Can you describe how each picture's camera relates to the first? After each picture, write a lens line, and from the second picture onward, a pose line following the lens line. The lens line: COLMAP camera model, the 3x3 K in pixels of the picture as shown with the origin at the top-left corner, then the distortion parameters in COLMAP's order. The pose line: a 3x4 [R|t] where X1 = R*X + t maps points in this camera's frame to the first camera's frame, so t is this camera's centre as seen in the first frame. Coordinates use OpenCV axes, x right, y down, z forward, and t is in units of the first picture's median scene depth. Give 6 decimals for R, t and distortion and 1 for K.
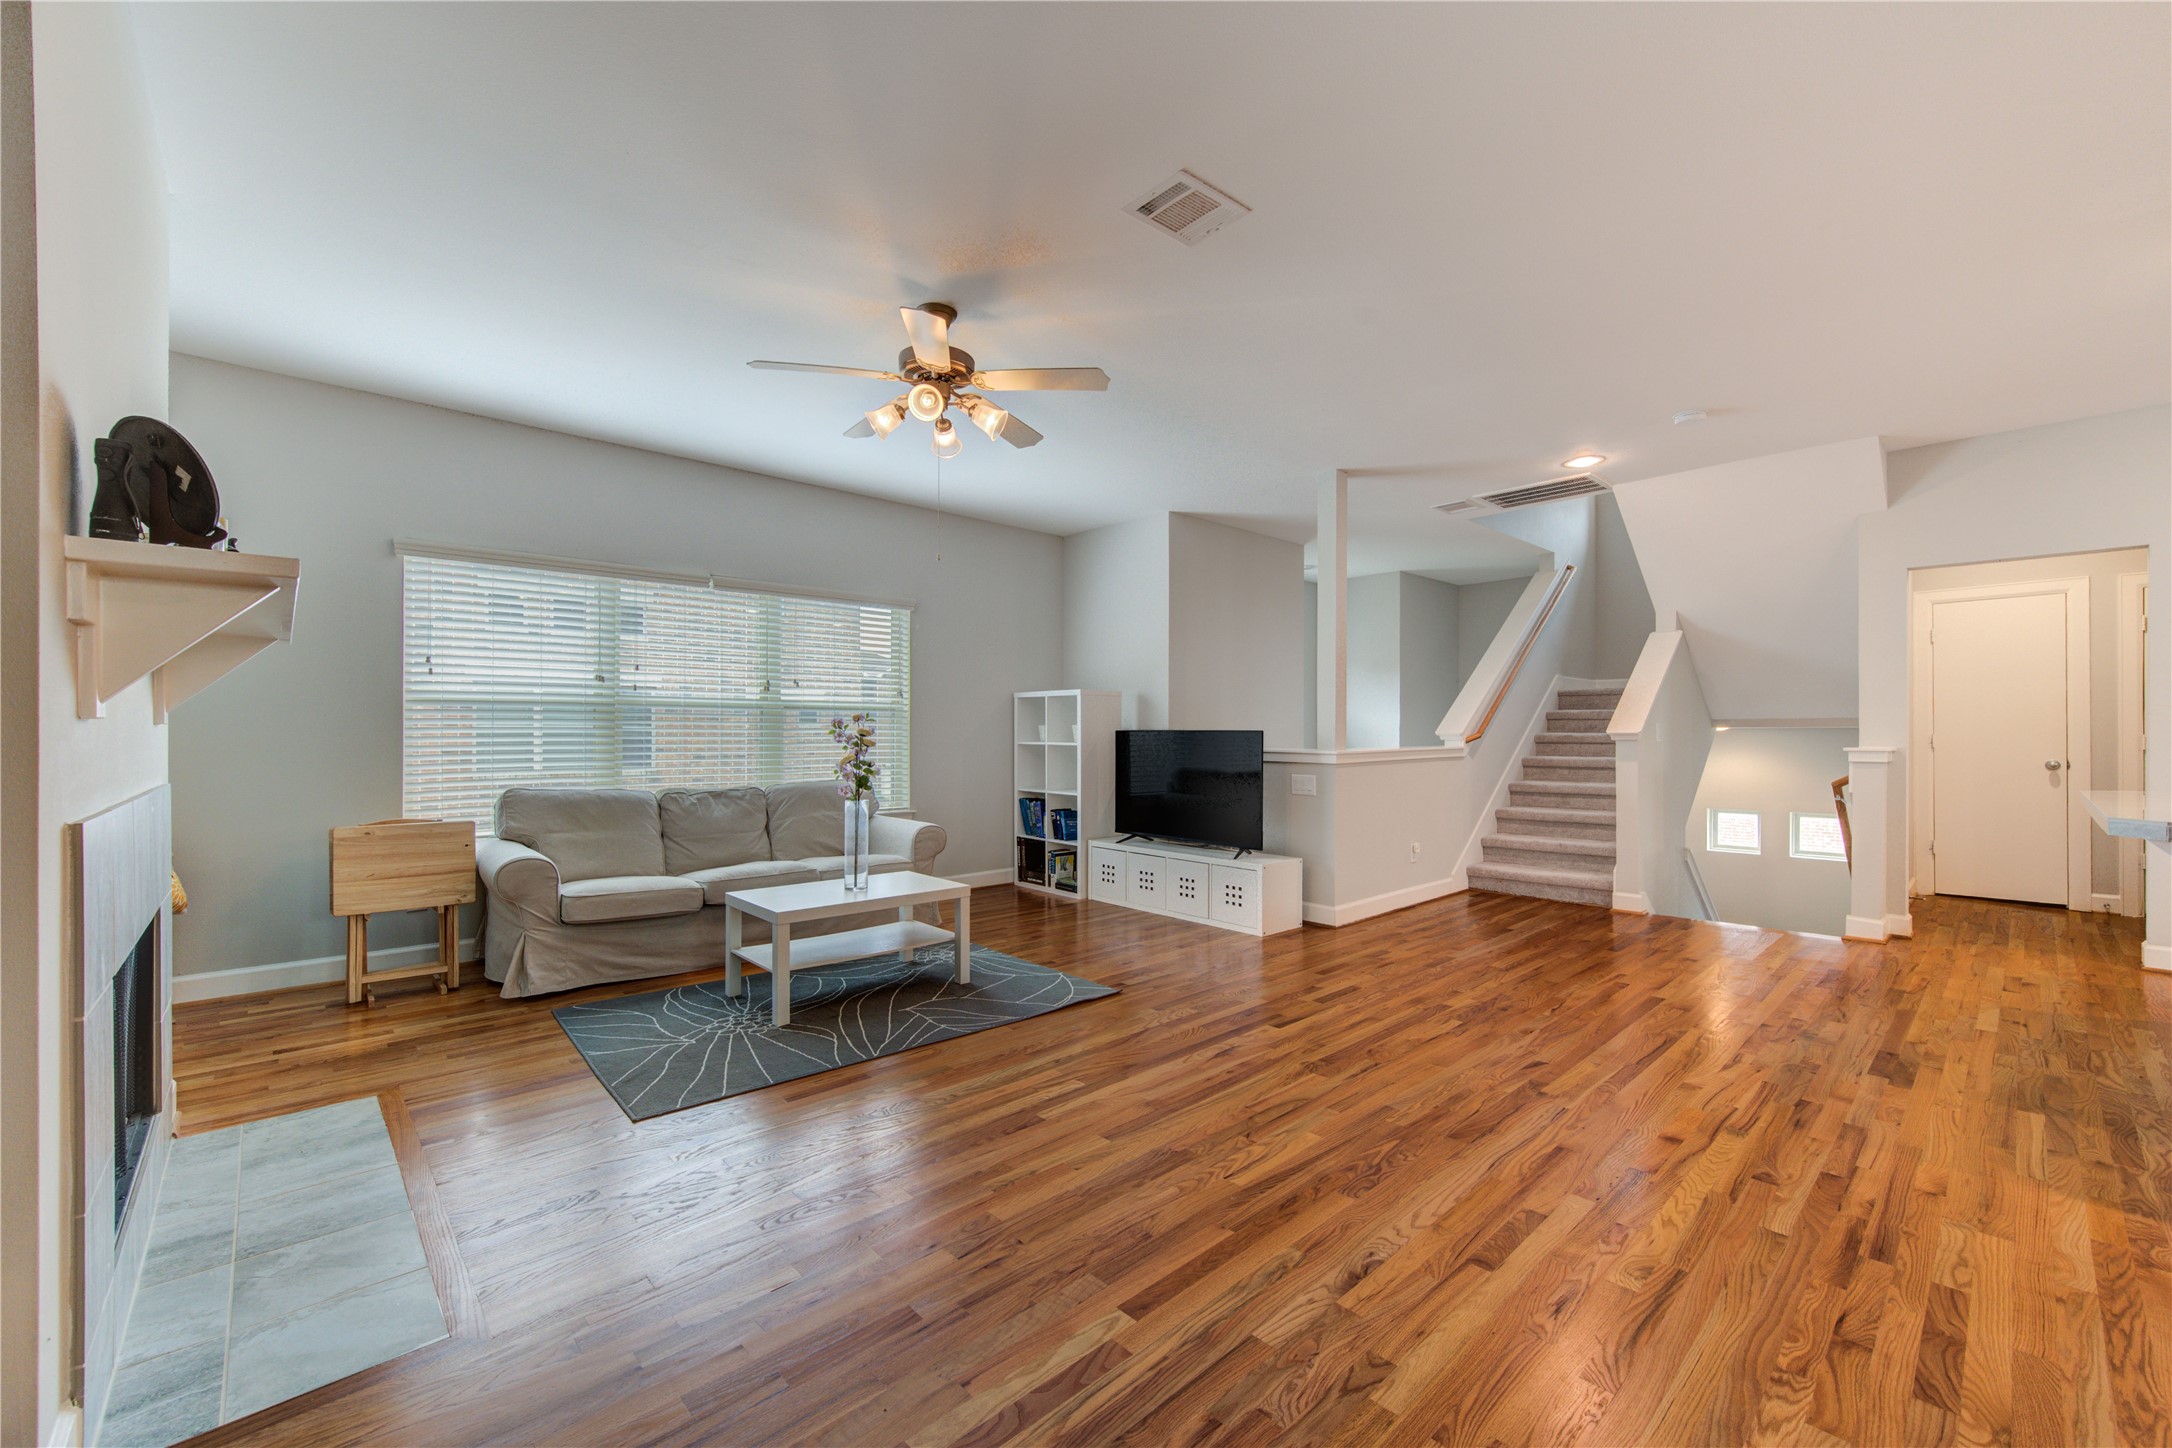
lens RADIAL K [[854.9, 0, 1091.1], [0, 854.9, 731.7], [0, 0, 1]] dist [0.003054, -0.000013]
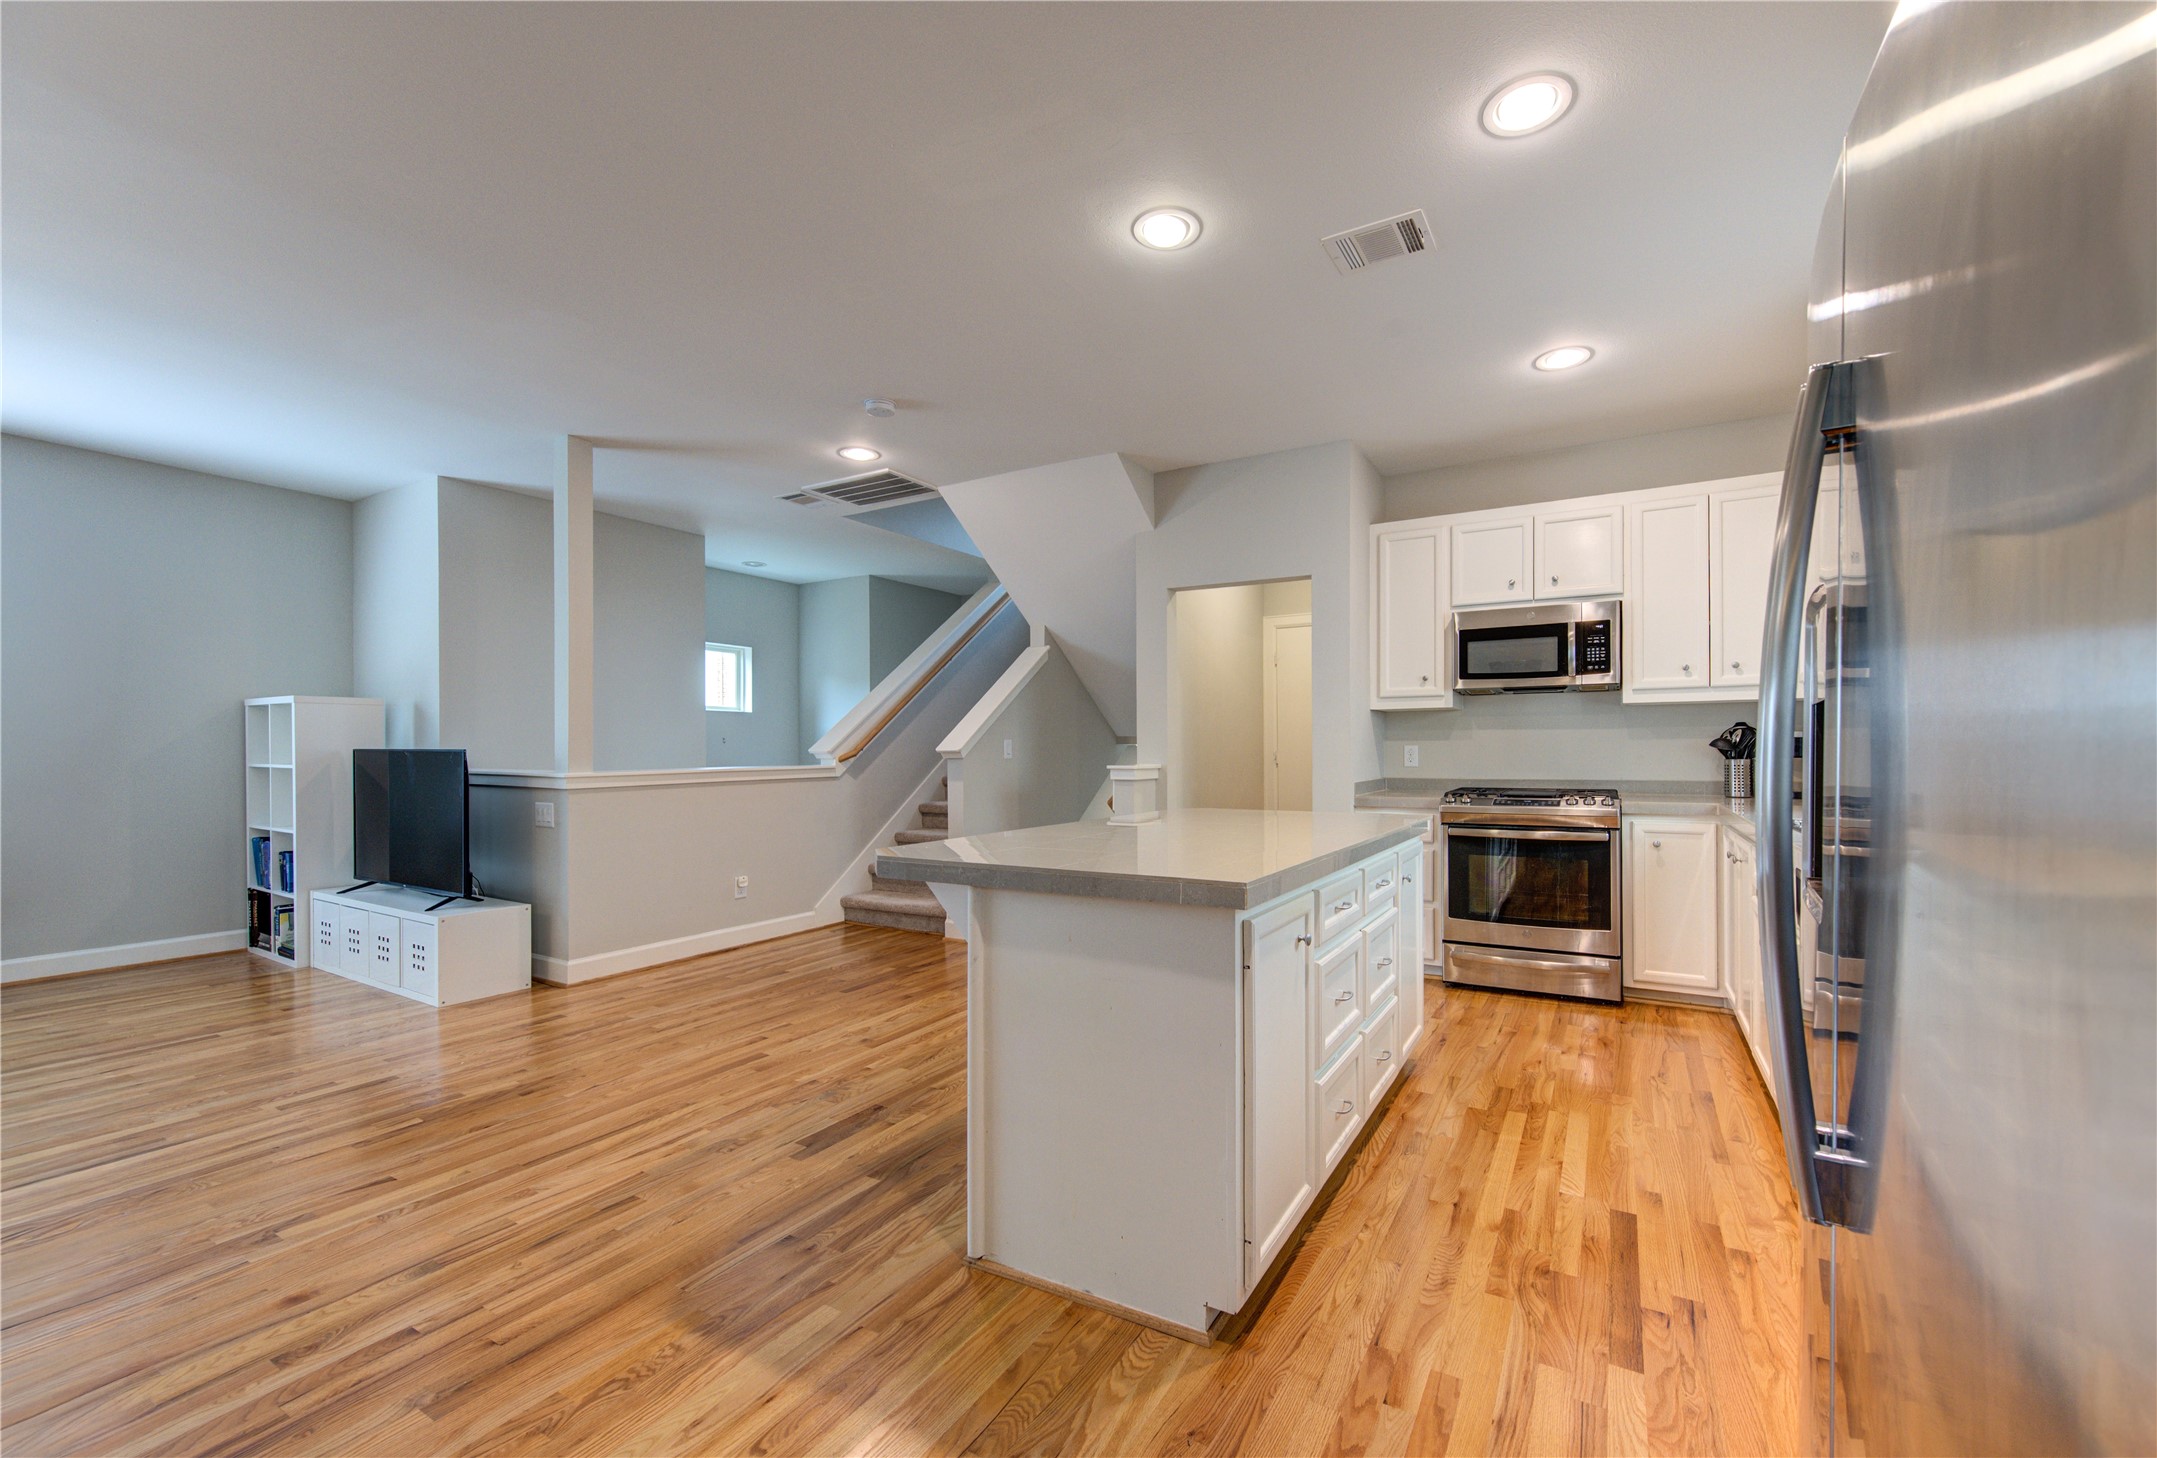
lens RADIAL K [[877.7, 0, 1120.5], [0, 877.7, 756.3], [0, 0, 1]] dist [0.001323, 0.000115]
pose [[0.954378, -0.004673, 0.298566, 0.647453], [0.000959, 0.999920, 0.012585, -0.005982], [-0.298601, -0.011724, 0.954306, 0.029306]]
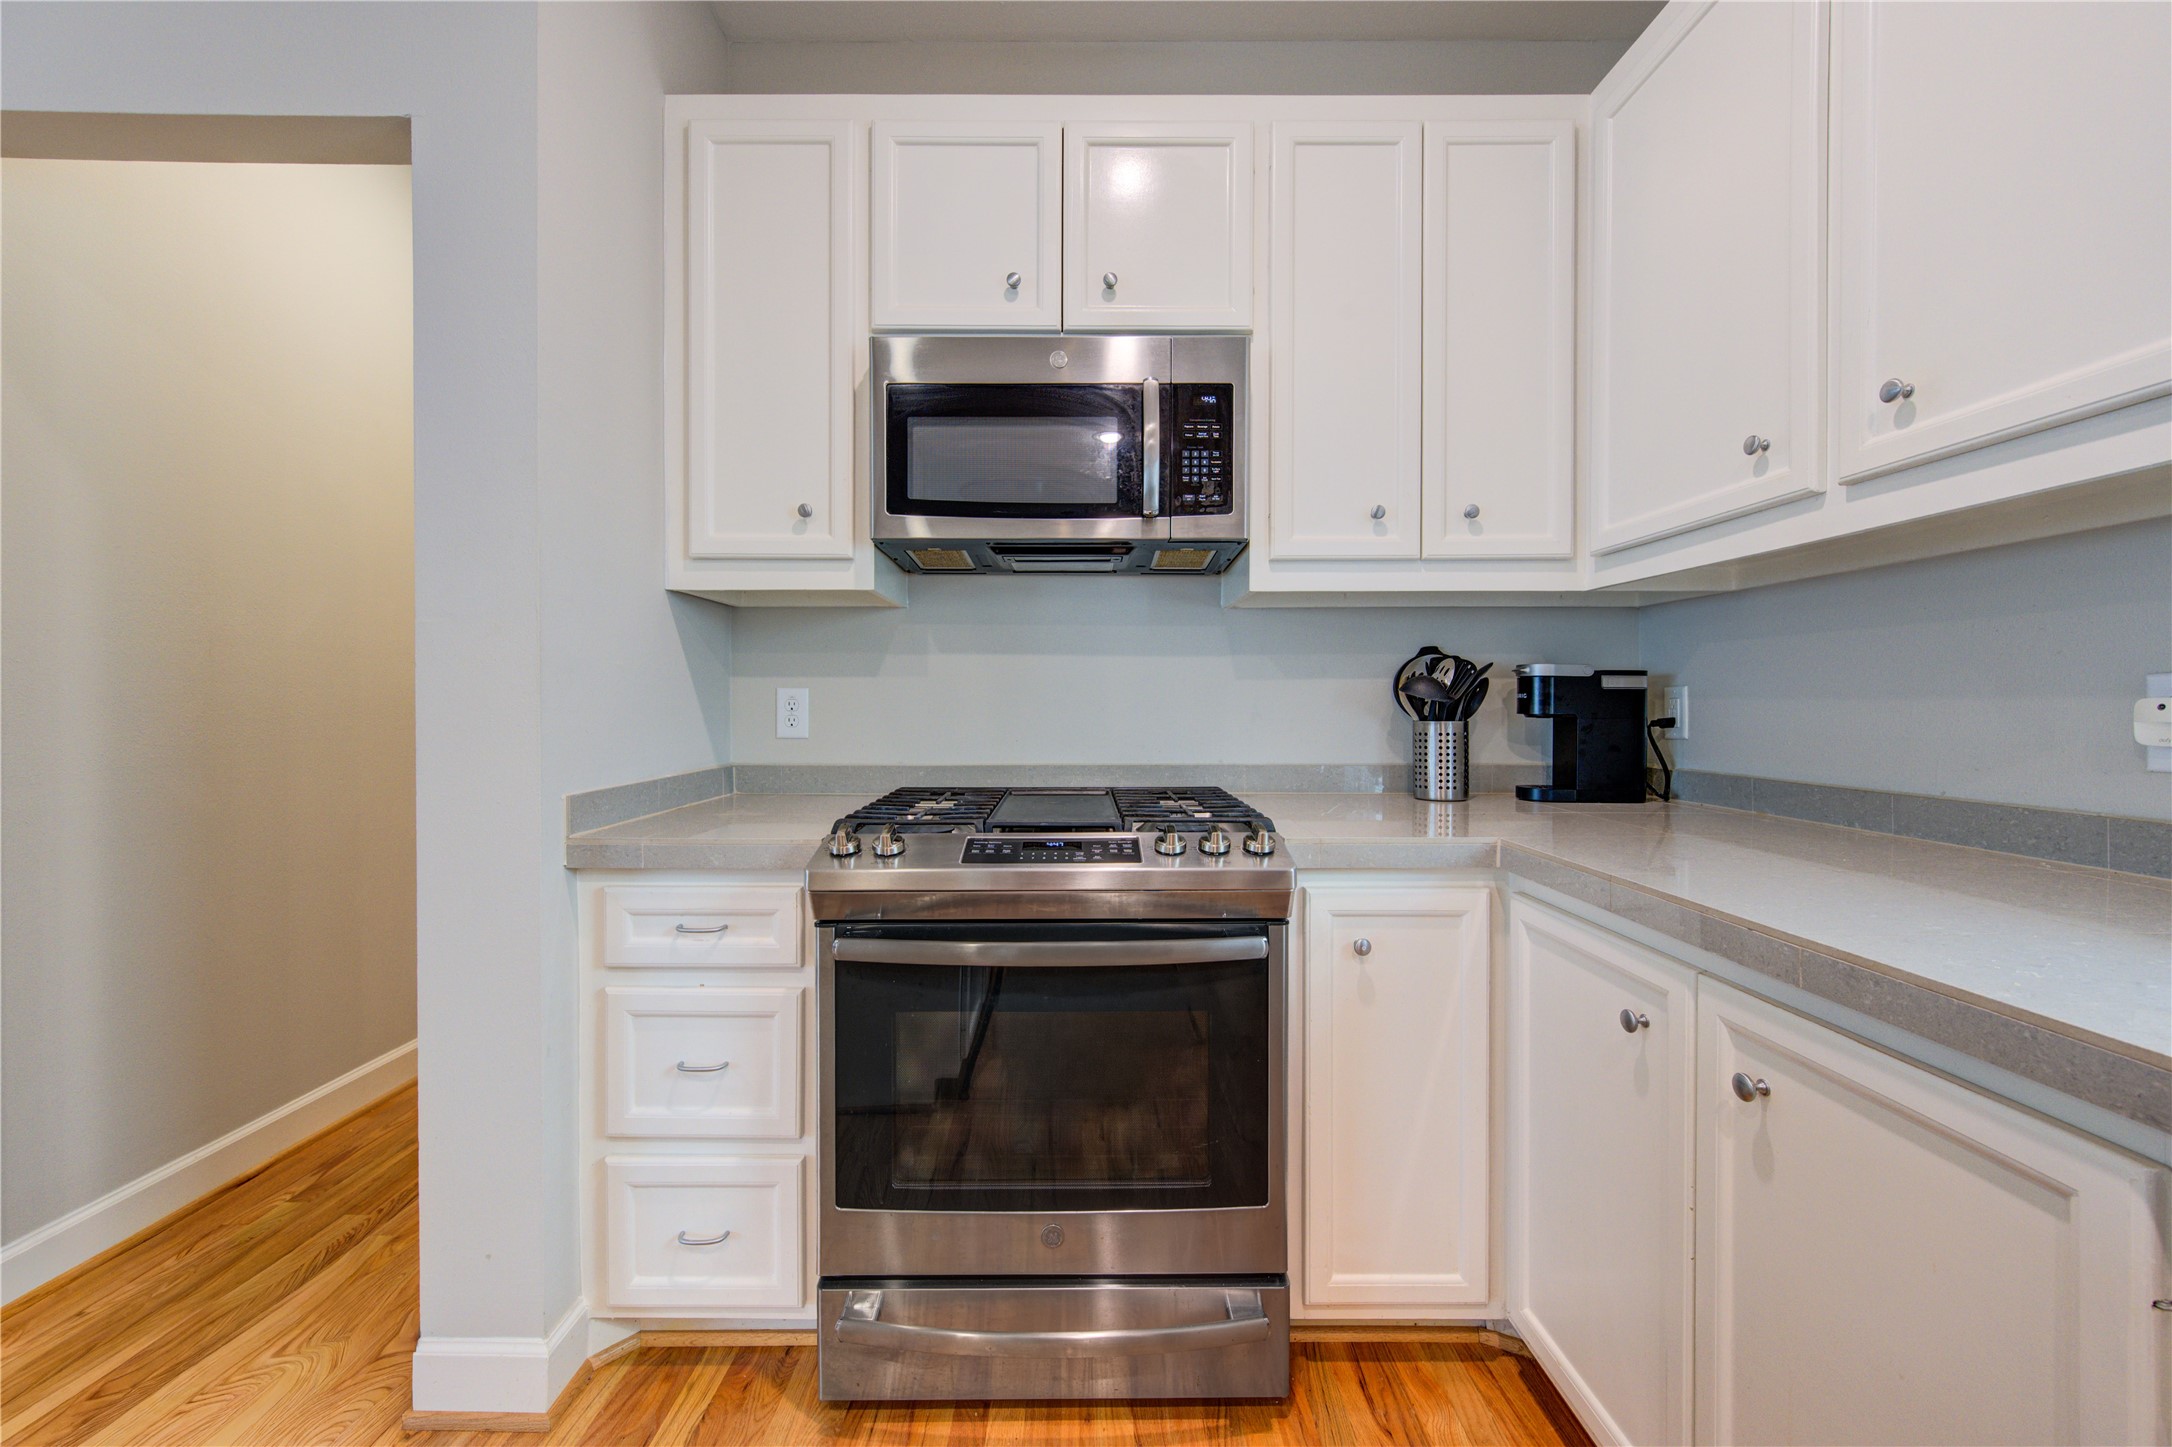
lens RADIAL K [[849.0, 0, 1093.6], [0, 849.0, 712.3], [0, 0, 1]] dist [0.011885, -0.000050]
pose [[0.677005, -0.003893, 0.735968, 1.120202], [-0.007148, 0.999904, 0.011865, 0.001334], [-0.735944, -0.013294, 0.676912, 0.571433]]
